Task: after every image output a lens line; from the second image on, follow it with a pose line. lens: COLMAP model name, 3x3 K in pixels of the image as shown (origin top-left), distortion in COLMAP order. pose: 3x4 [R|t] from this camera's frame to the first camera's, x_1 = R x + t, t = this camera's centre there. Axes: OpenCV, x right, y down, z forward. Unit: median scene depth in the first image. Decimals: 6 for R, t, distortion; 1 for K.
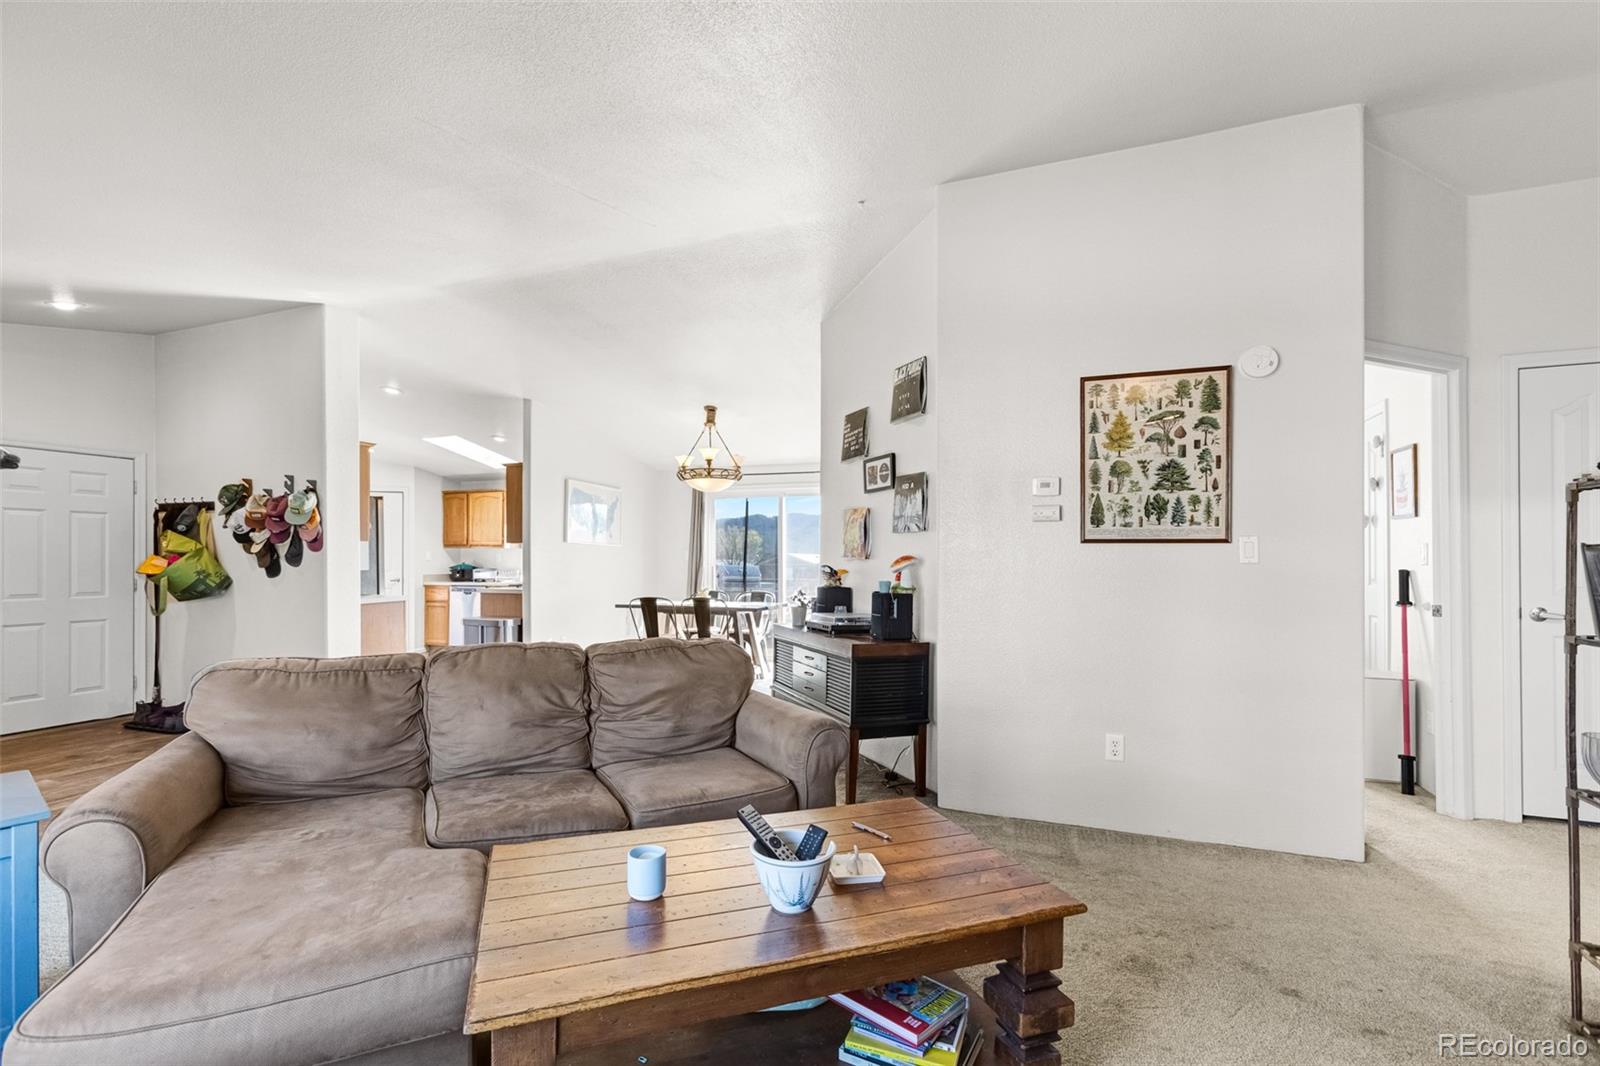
lens RADIAL K [[722.3, 0, 806.3], [0, 722.3, 553.3], [0, 0, 1]] dist [-0.008428, 0.005284]
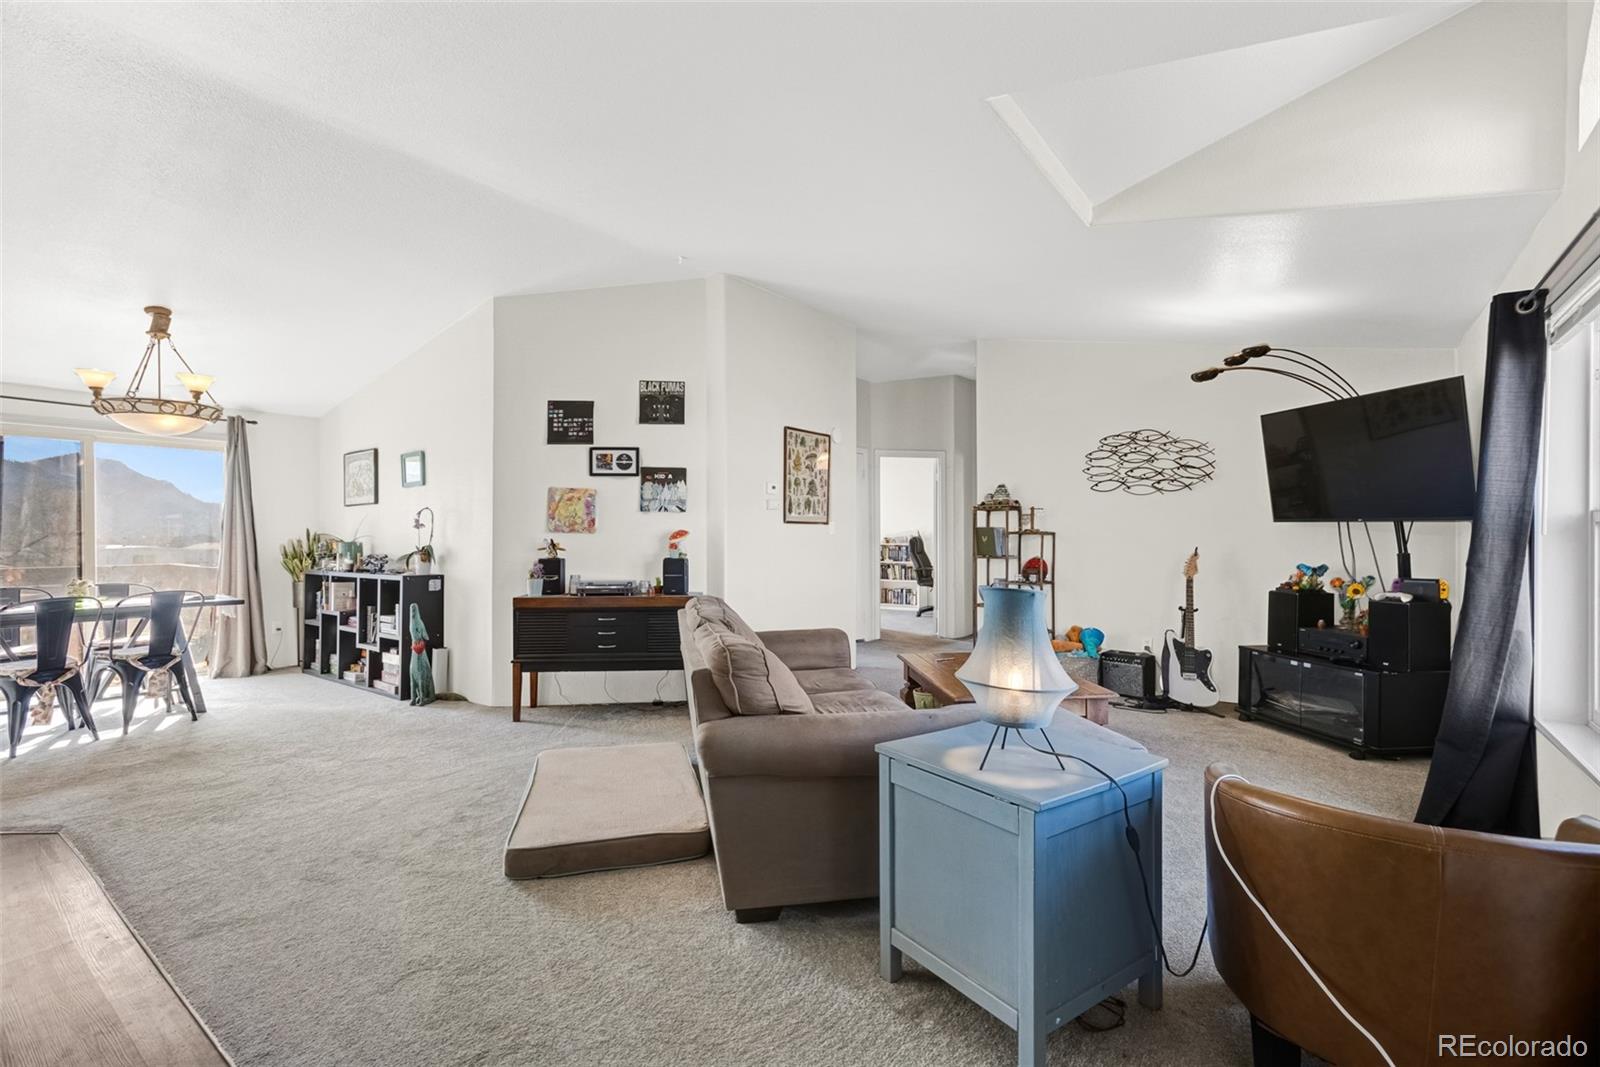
lens RADIAL K [[722.3, 0, 794.5], [0, 722.3, 535.2], [0, 0, 1]] dist [-0.008428, 0.005284]
pose [[0.283142, -0.004000, 0.959070, -0.746627], [-0.004520, 0.999975, 0.005505, 0.003021], [-0.959067, -0.005894, 0.283117, 0.291898]]
